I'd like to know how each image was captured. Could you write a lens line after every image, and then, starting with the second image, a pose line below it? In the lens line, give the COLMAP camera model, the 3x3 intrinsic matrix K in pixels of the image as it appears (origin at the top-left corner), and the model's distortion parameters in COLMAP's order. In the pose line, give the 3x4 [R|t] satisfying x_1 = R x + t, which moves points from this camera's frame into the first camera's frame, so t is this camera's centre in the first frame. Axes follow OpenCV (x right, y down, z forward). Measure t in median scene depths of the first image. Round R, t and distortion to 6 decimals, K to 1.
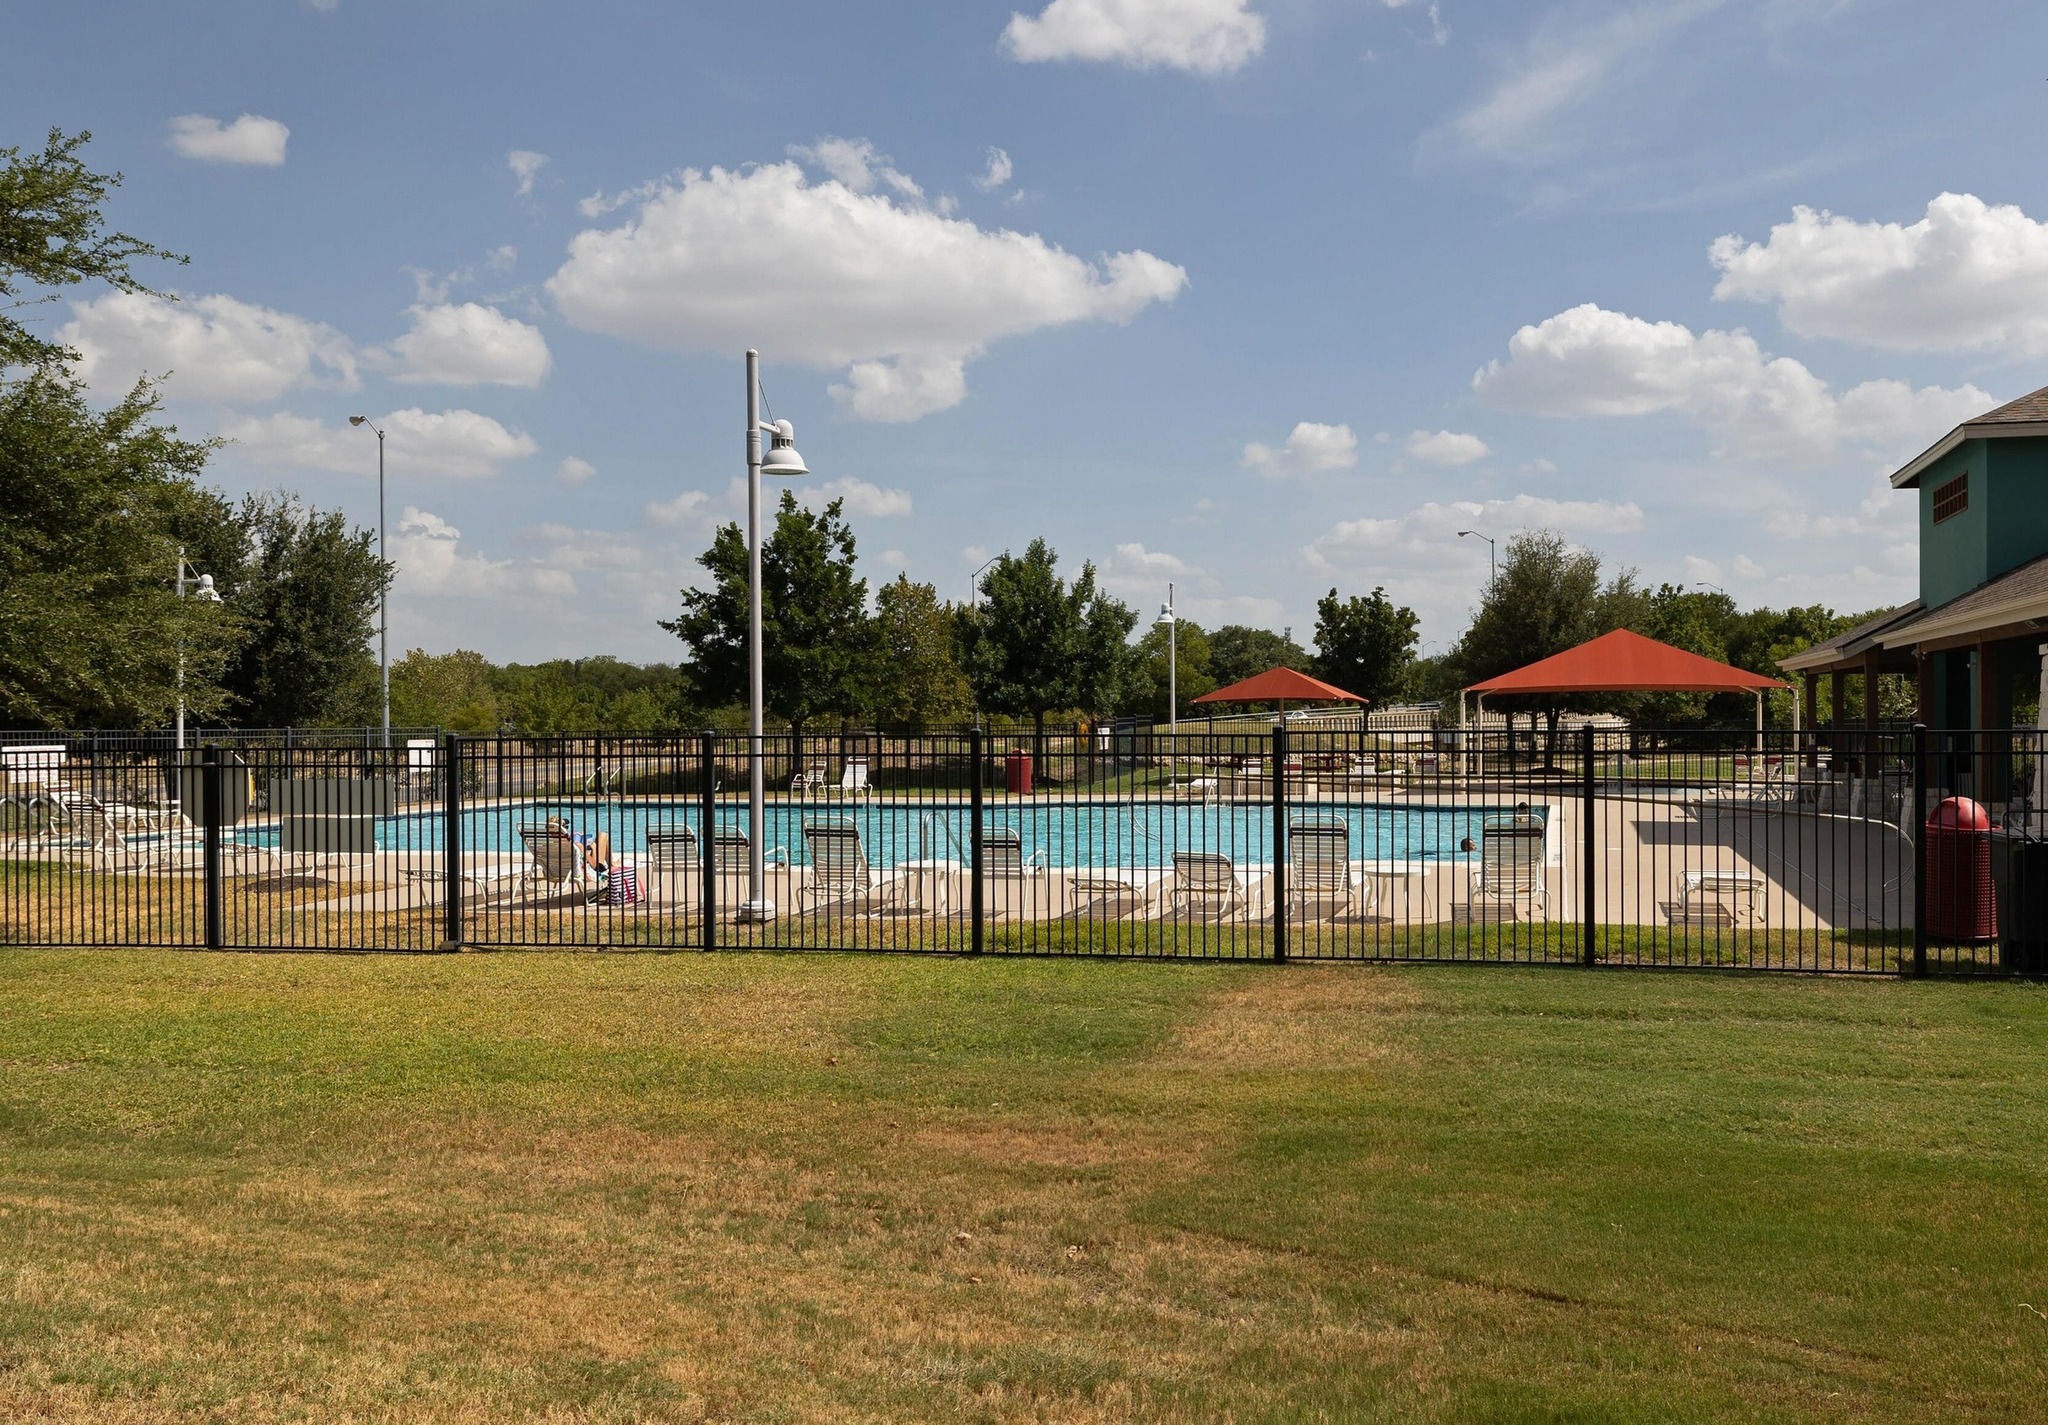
lens RADIAL K [[1629.0, 0, 1023.8], [0, 1629.0, 715.5], [0, 0, 1]] dist [-0.036960, -0.001070]
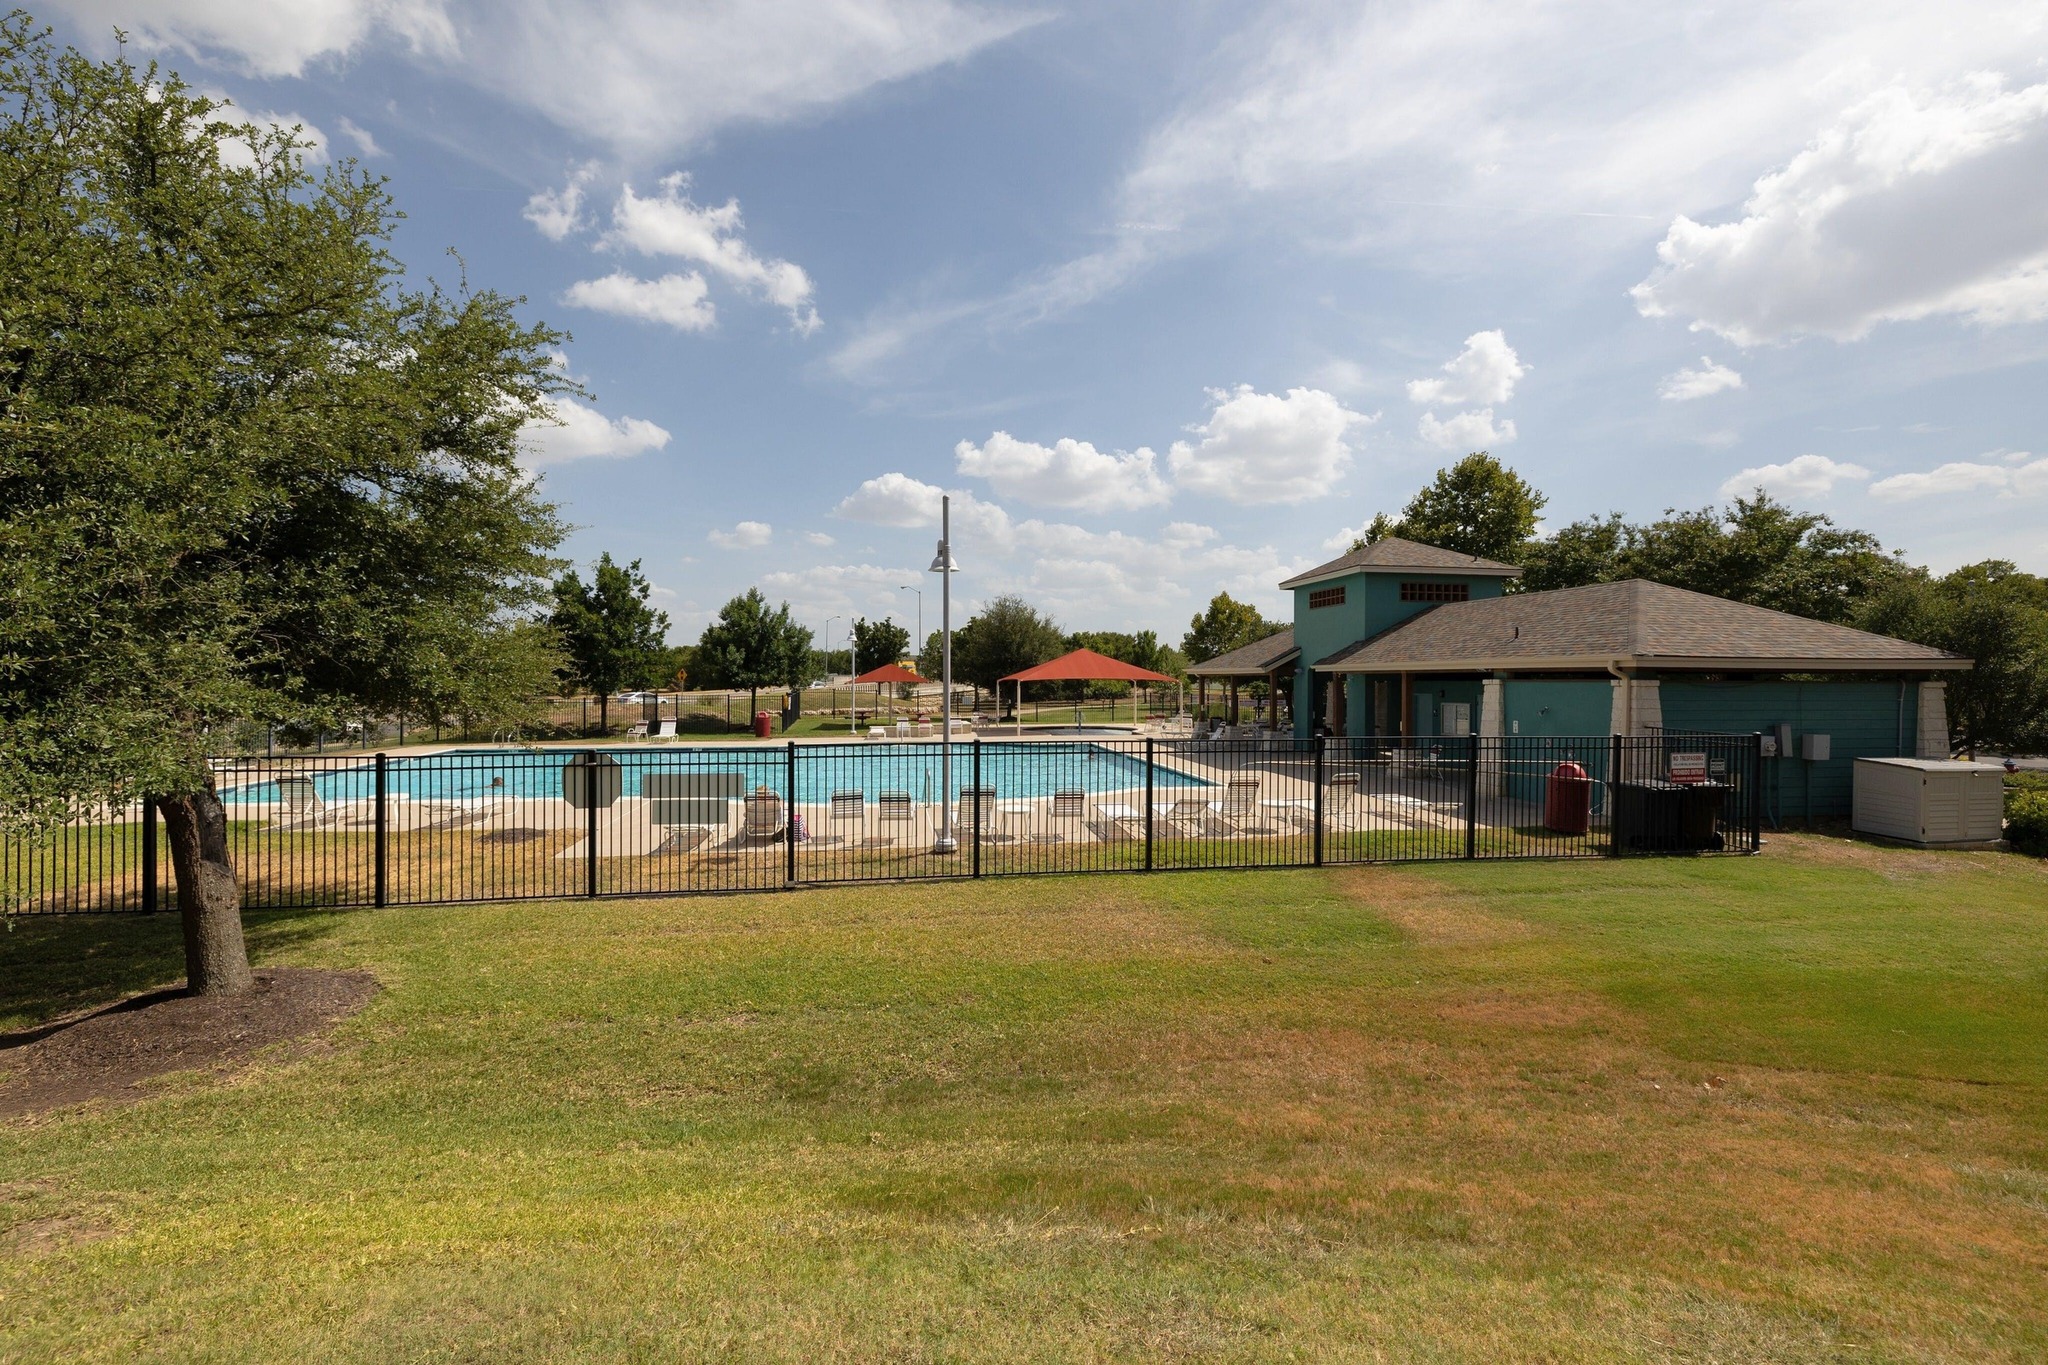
lens RADIAL K [[888.9, 0, 1024.0], [0, 888.9, 682.5], [0, 0, 1]] dist [-0.000317, -0.000332]
pose [[0.937981, 0.007693, 0.346602, -0.339244], [-0.006017, 0.999964, -0.005911, -0.030379], [-0.346635, 0.003459, 0.937994, 0.127545]]
